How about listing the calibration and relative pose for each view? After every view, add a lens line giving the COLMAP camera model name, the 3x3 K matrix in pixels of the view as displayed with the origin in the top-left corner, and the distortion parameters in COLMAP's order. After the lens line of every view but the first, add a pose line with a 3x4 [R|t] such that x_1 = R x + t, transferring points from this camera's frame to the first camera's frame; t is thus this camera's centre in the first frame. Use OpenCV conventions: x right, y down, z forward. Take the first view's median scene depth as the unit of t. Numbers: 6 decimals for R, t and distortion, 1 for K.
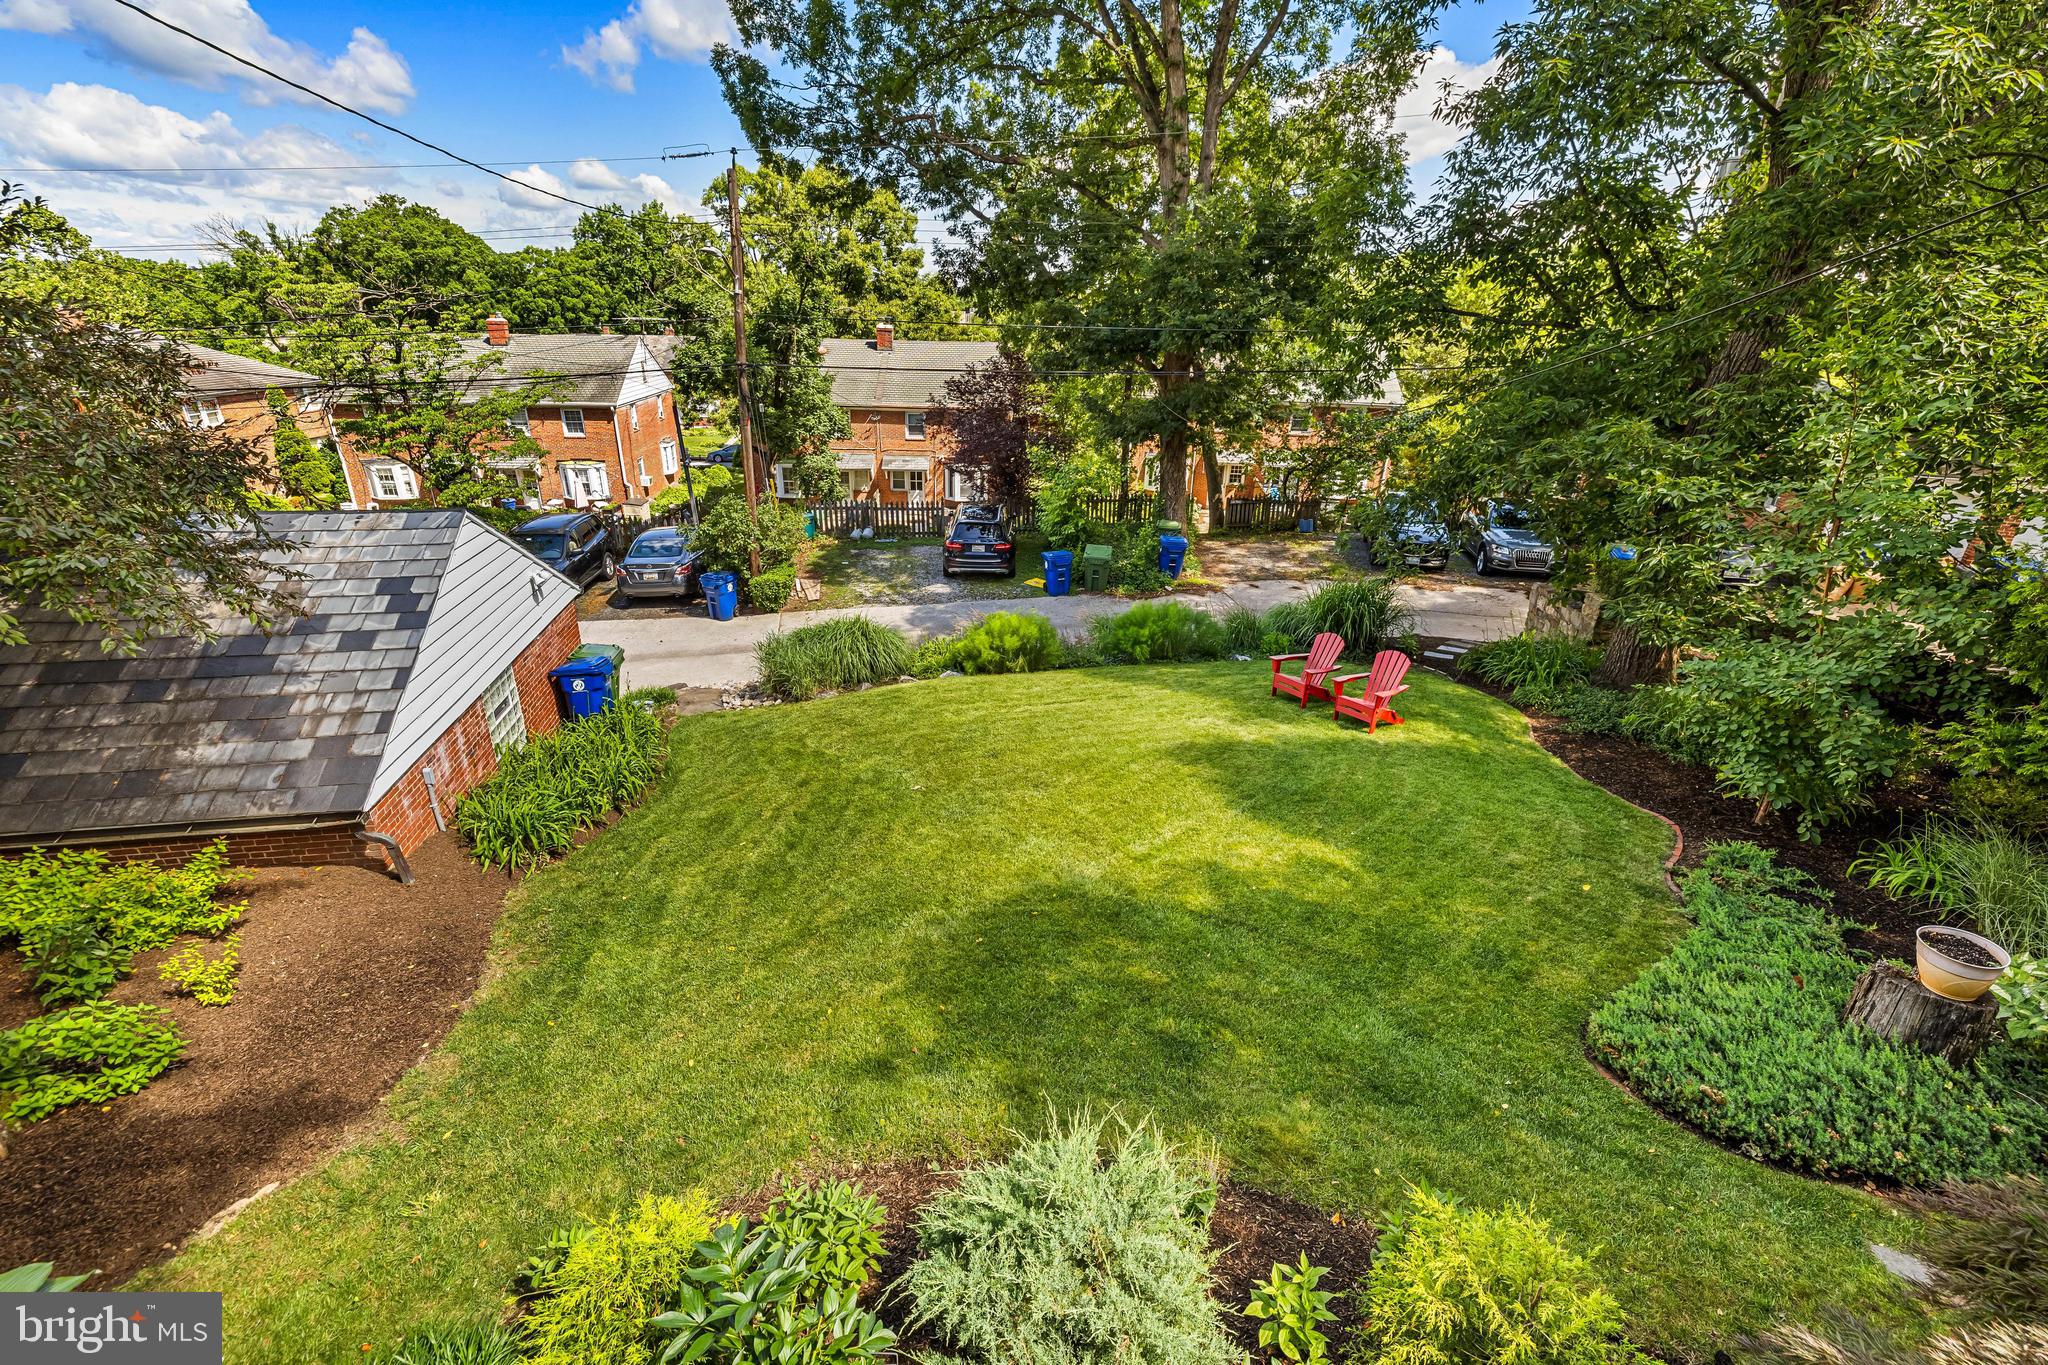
lens RADIAL K [[857.0, 0, 1019.6], [0, 857.0, 679.2], [0, 0, 1]] dist [0.002617, -0.001069]
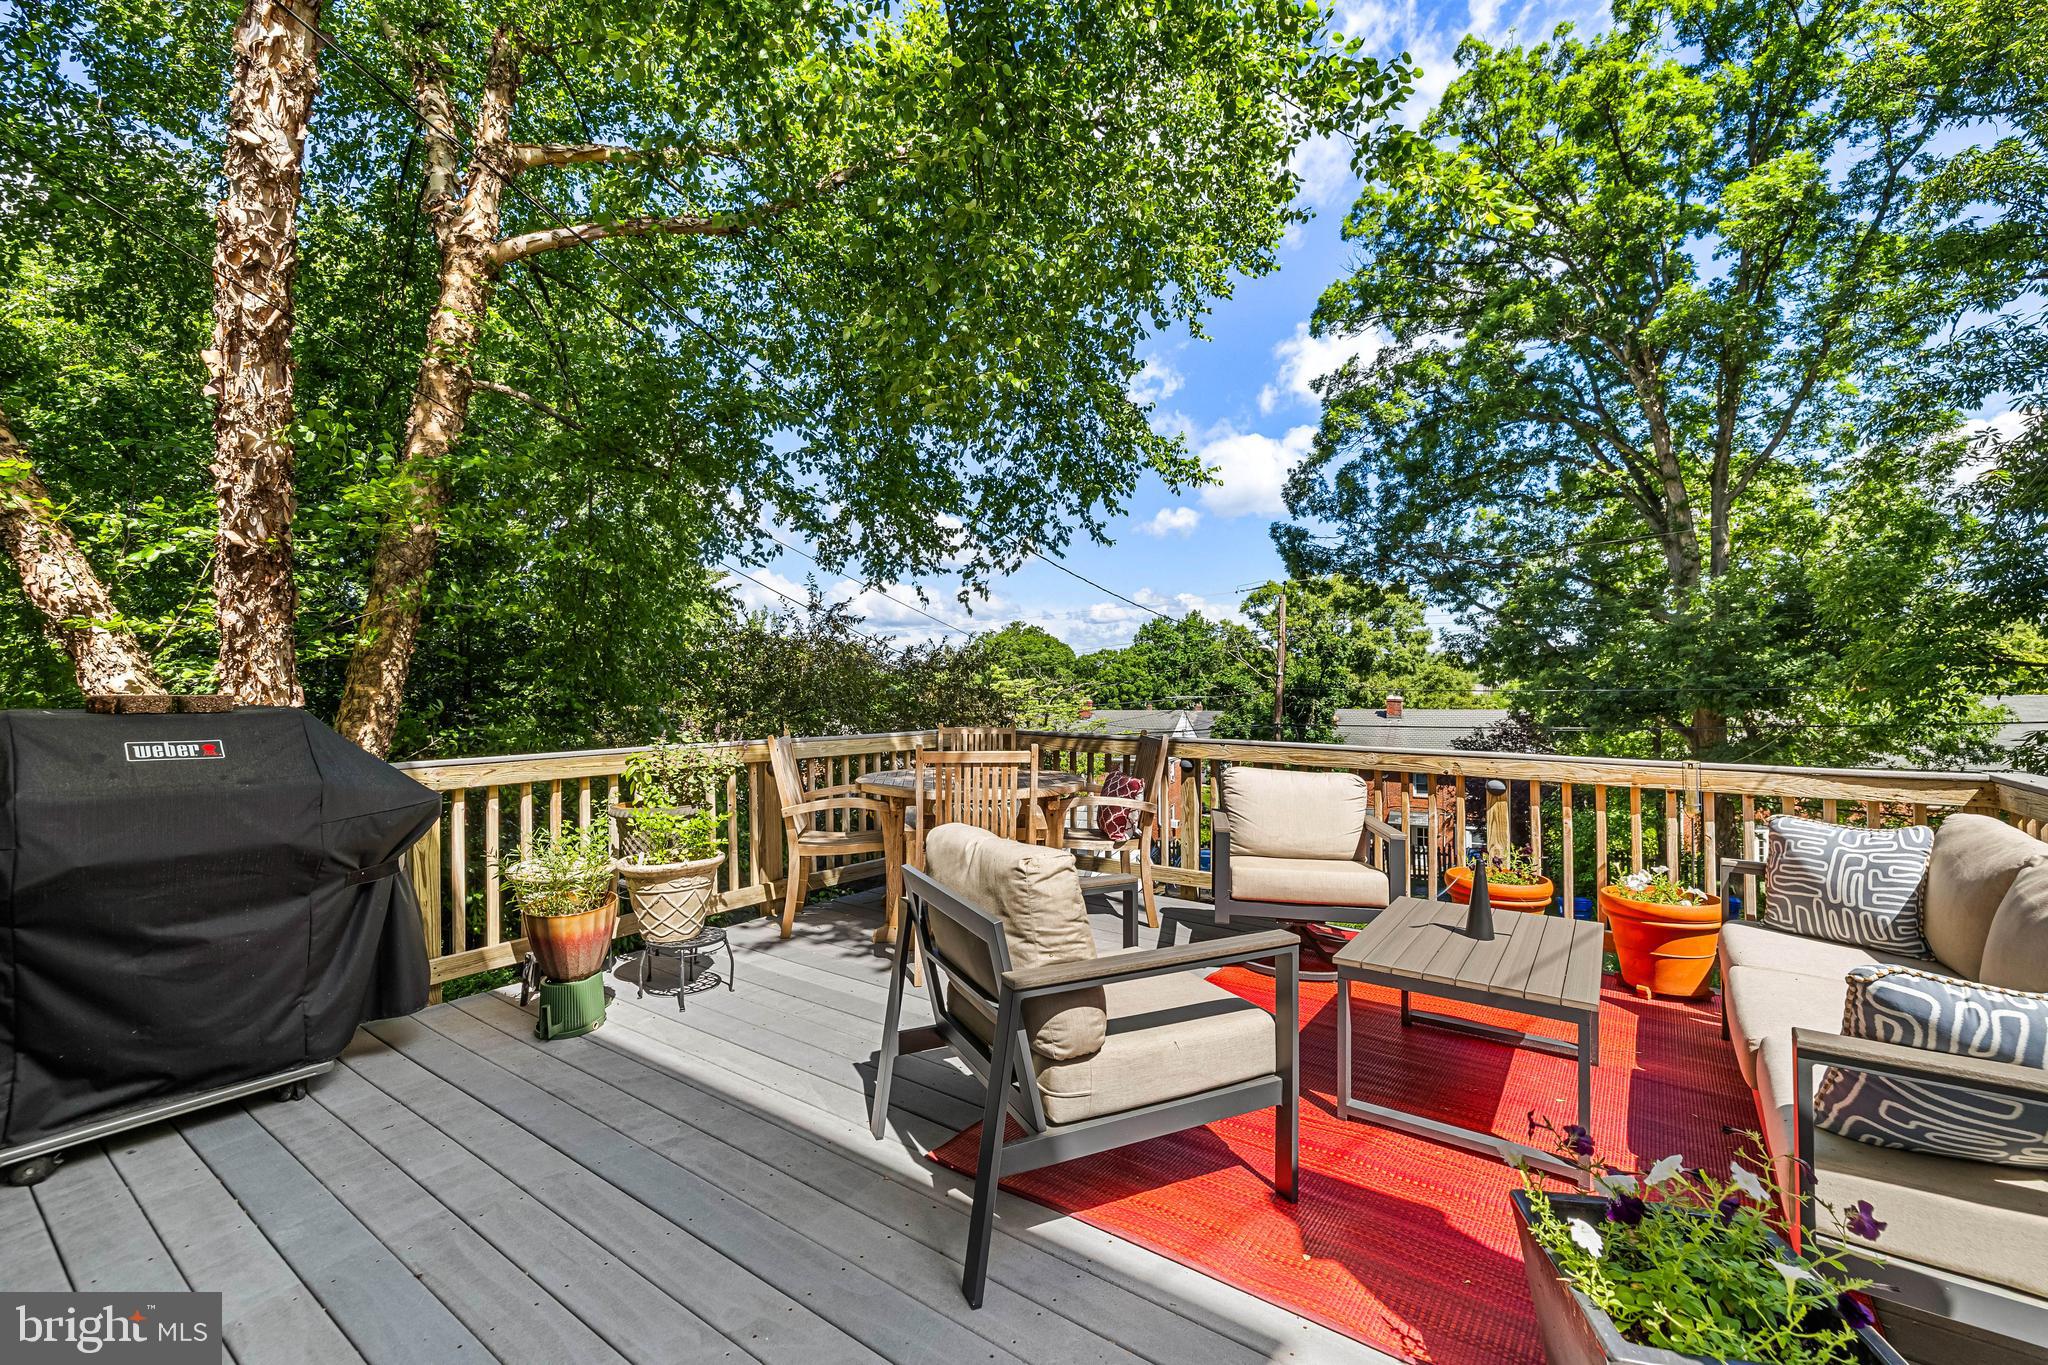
lens RADIAL K [[857.0, 0, 1025.4], [0, 857.0, 681.7], [0, 0, 1]] dist [0.002617, -0.001069]
pose [[0.852346, -0.036370, -0.521712, 0.027230], [-0.177191, 0.918493, -0.353517, 0.081448], [0.492046, 0.393761, 0.776429, -0.182930]]
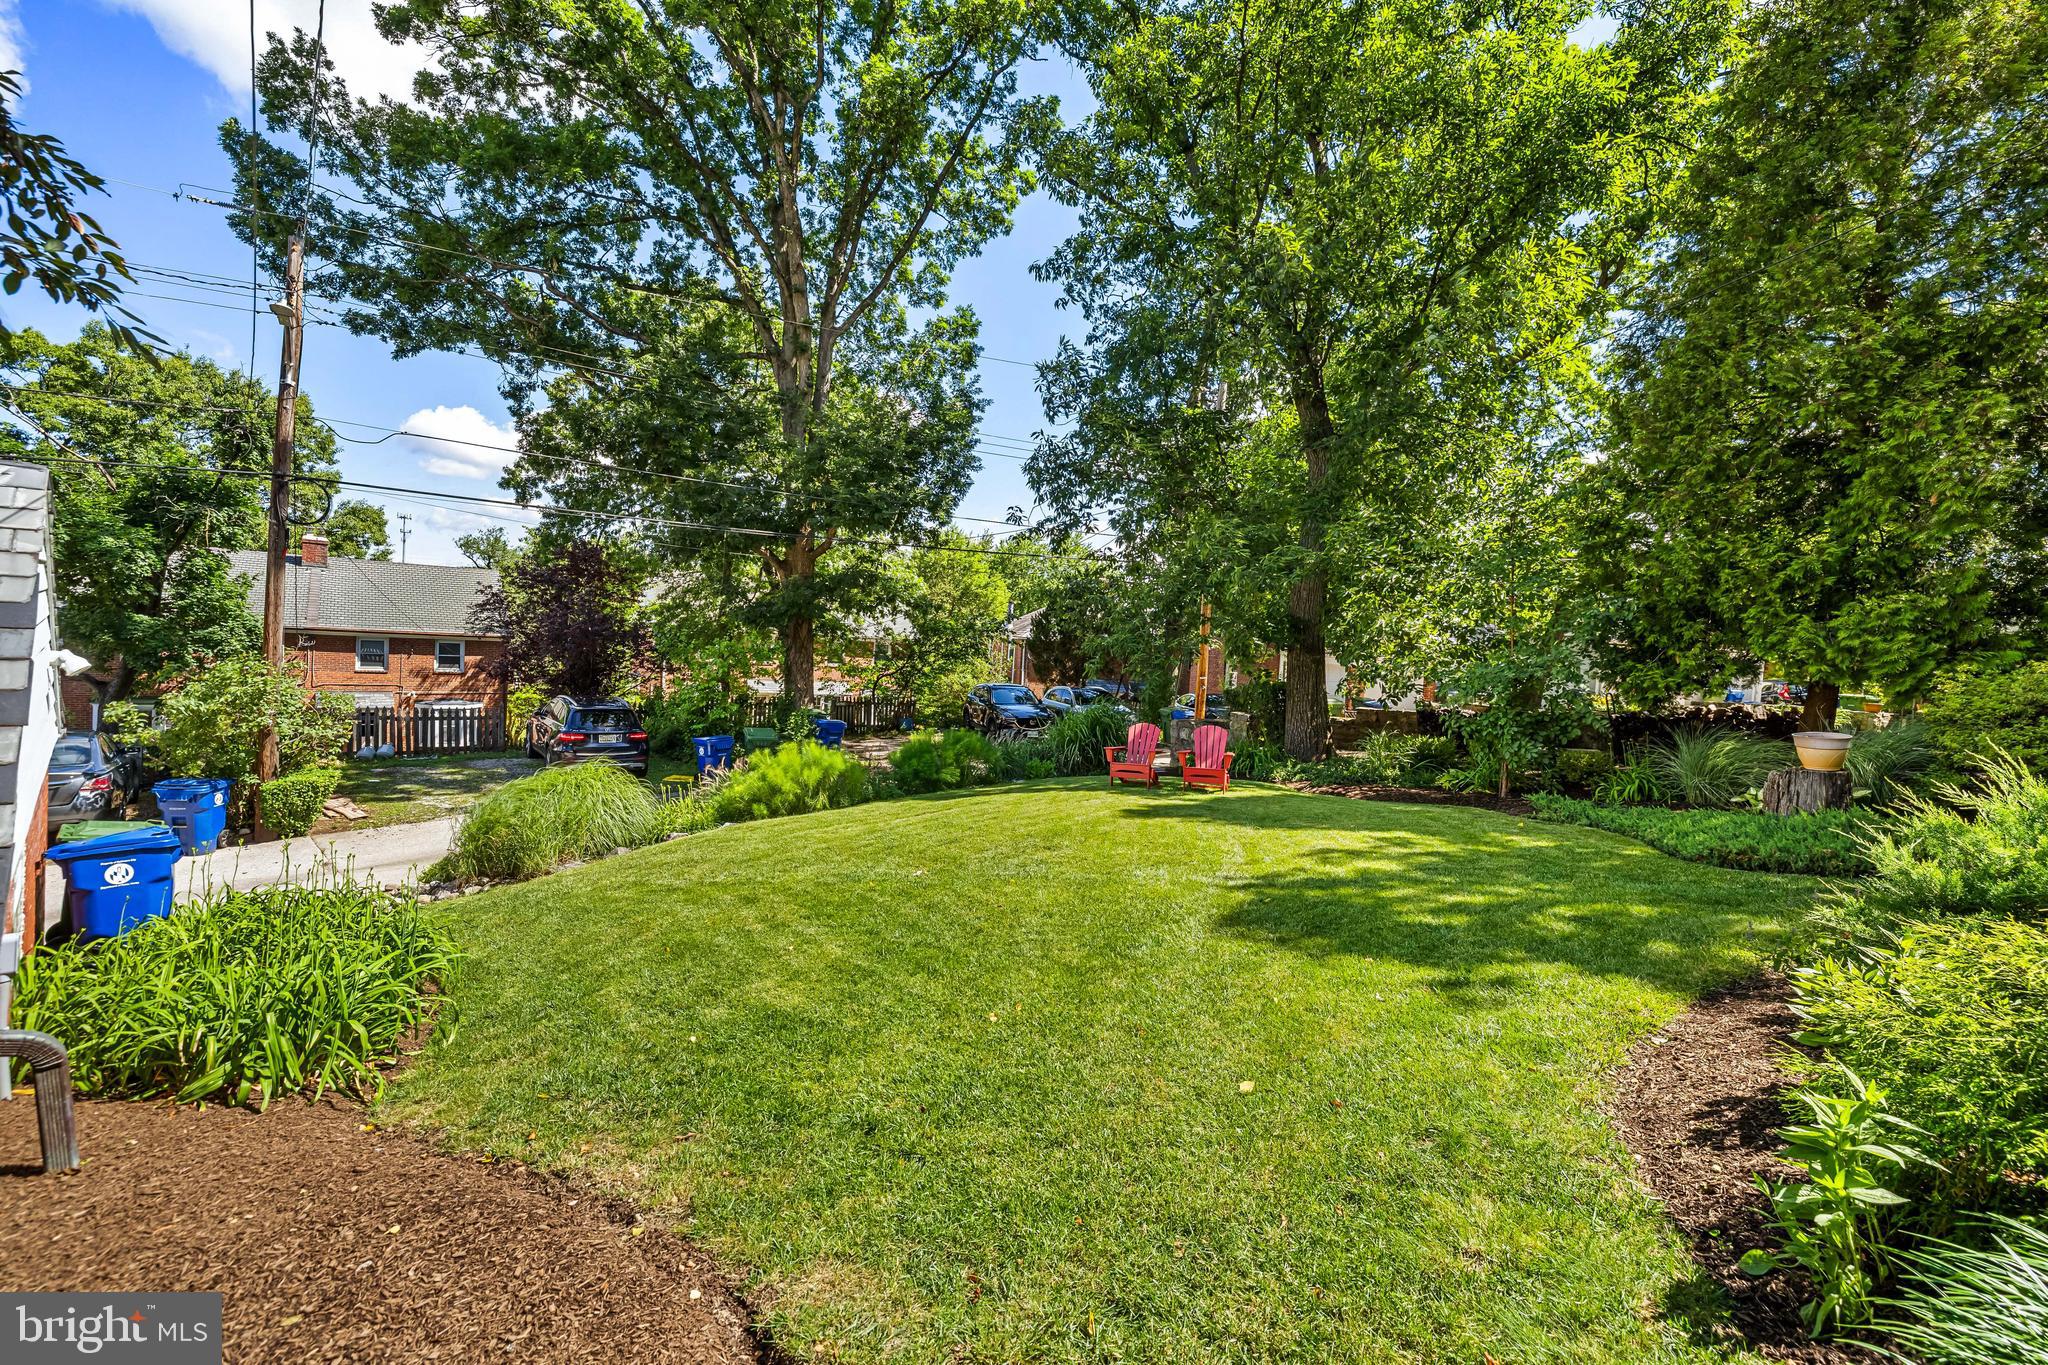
lens RADIAL K [[857.0, 0, 1016.5], [0, 857.0, 675.2], [0, 0, 1]] dist [0.002617, -0.001069]
pose [[0.795734, 0.001541, 0.605644, -0.221432], [0.198127, 0.944313, -0.262713, 0.077385], [-0.572323, 0.329044, 0.751117, 0.141664]]
